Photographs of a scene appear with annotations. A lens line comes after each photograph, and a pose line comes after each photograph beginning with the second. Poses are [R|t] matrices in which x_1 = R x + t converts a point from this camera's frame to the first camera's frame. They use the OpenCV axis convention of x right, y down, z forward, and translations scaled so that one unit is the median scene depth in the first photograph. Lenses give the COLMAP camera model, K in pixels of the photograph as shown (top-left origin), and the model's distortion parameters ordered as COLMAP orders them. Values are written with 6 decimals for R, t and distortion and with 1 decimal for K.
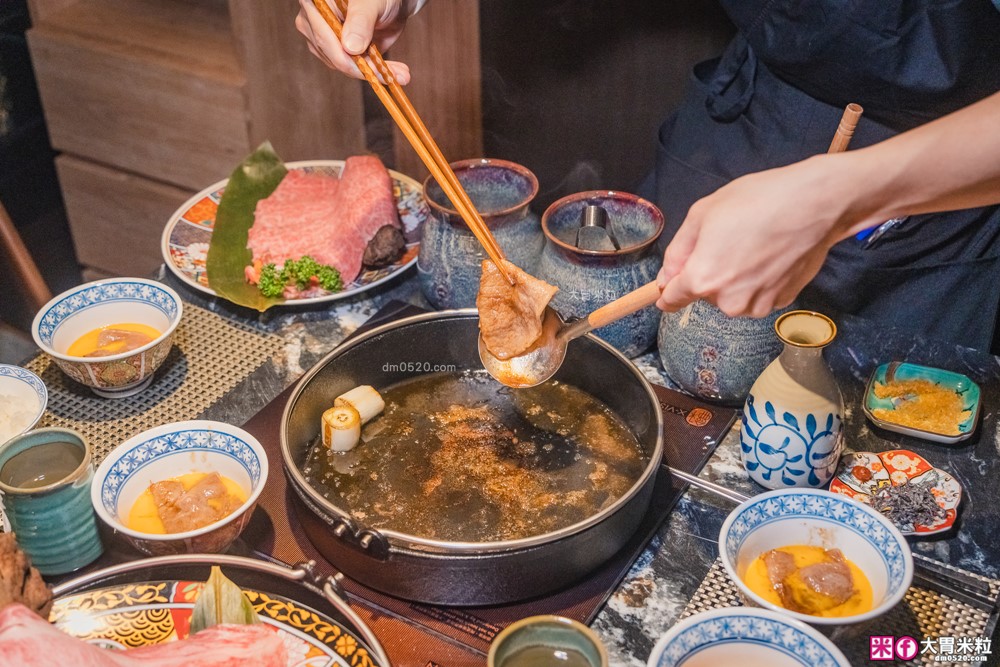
lens RADIAL K [[1300.2, 0, 501.7], [0, 1300.2, 349.0], [0, 0, 1]] dist [-0.033264, -0.022759]
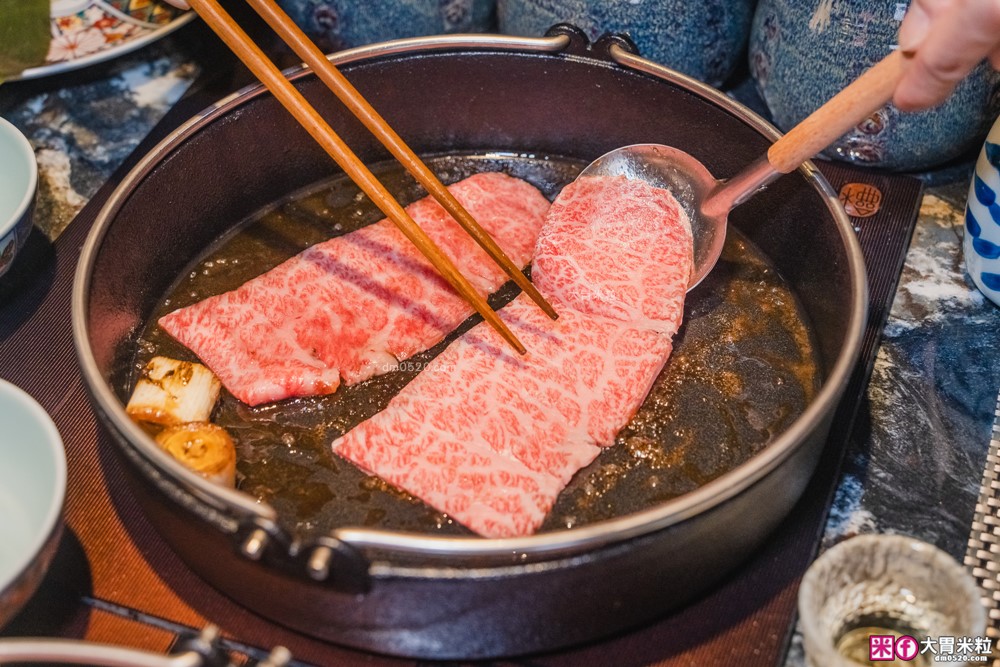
lens RADIAL K [[1622.3, 0, 500.0], [0, 1622.3, 333.5], [0, 0, 1]] dist [-0.012317, -0.101539]
pose [[0.983121, -0.127524, 0.131187, -0.087062], [0.109113, 0.984253, 0.139072, -0.001918], [-0.146857, -0.122410, 0.981554, 0.363331]]
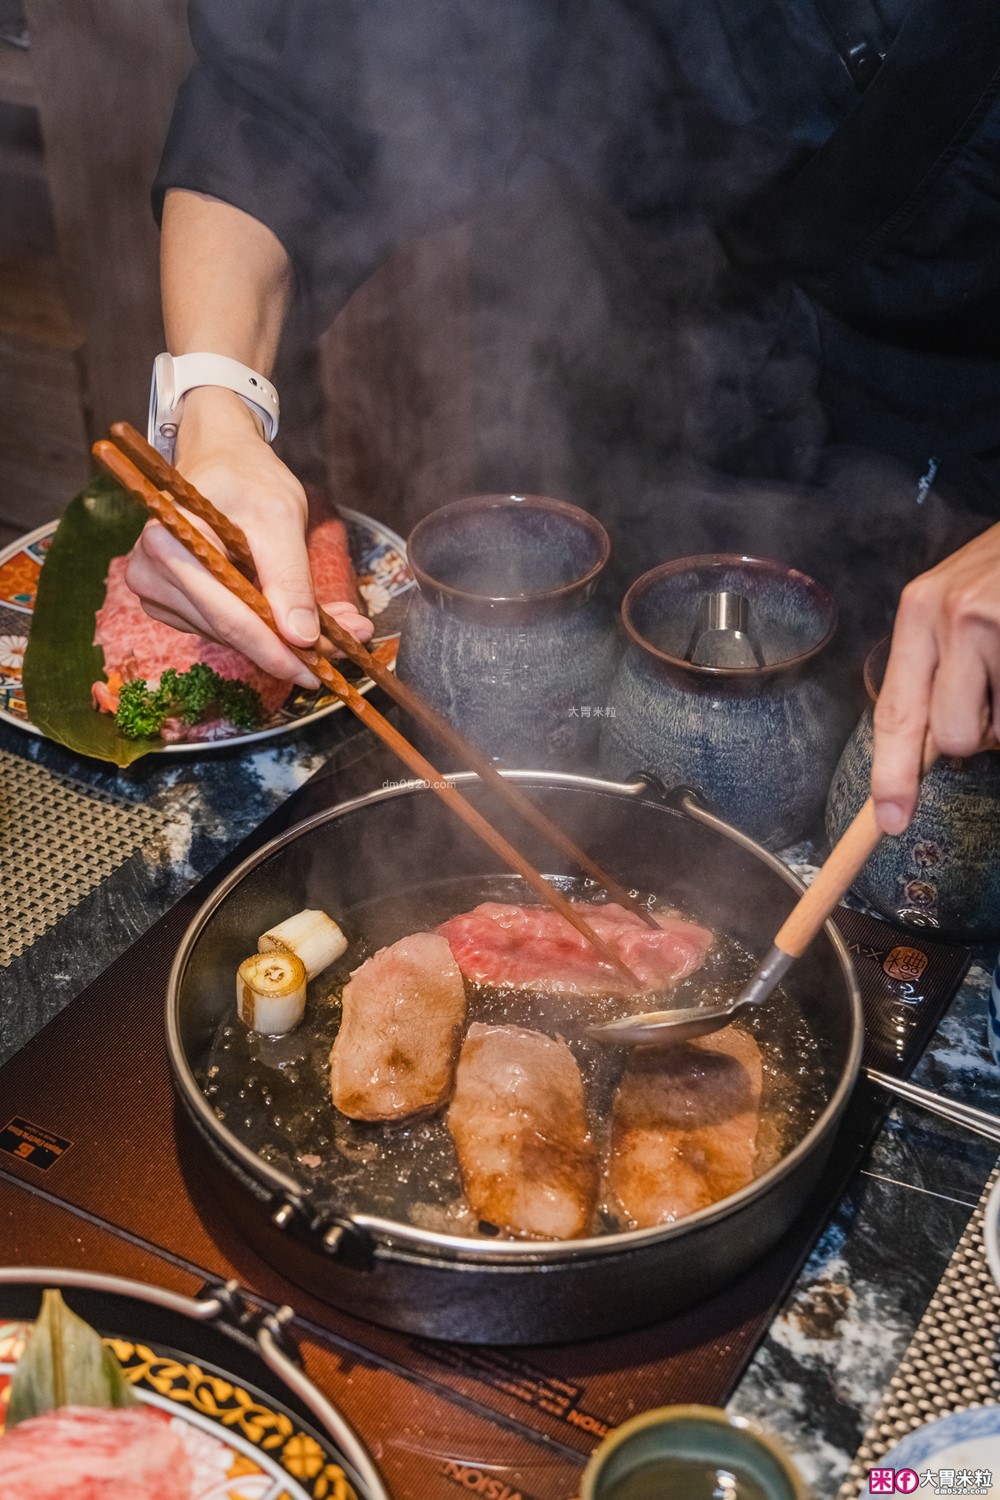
lens RADIAL K [[1950.3, 0, 500.0], [0, 1950.3, 750.0], [0, 0, 1]] dist [-0.033264, -0.022759]
pose [[0.999753, -0.002943, 0.022021, -0.042636], [0.002544, 0.999833, 0.018114, -0.056054], [-0.022070, -0.018053, 0.999593, 0.160361]]
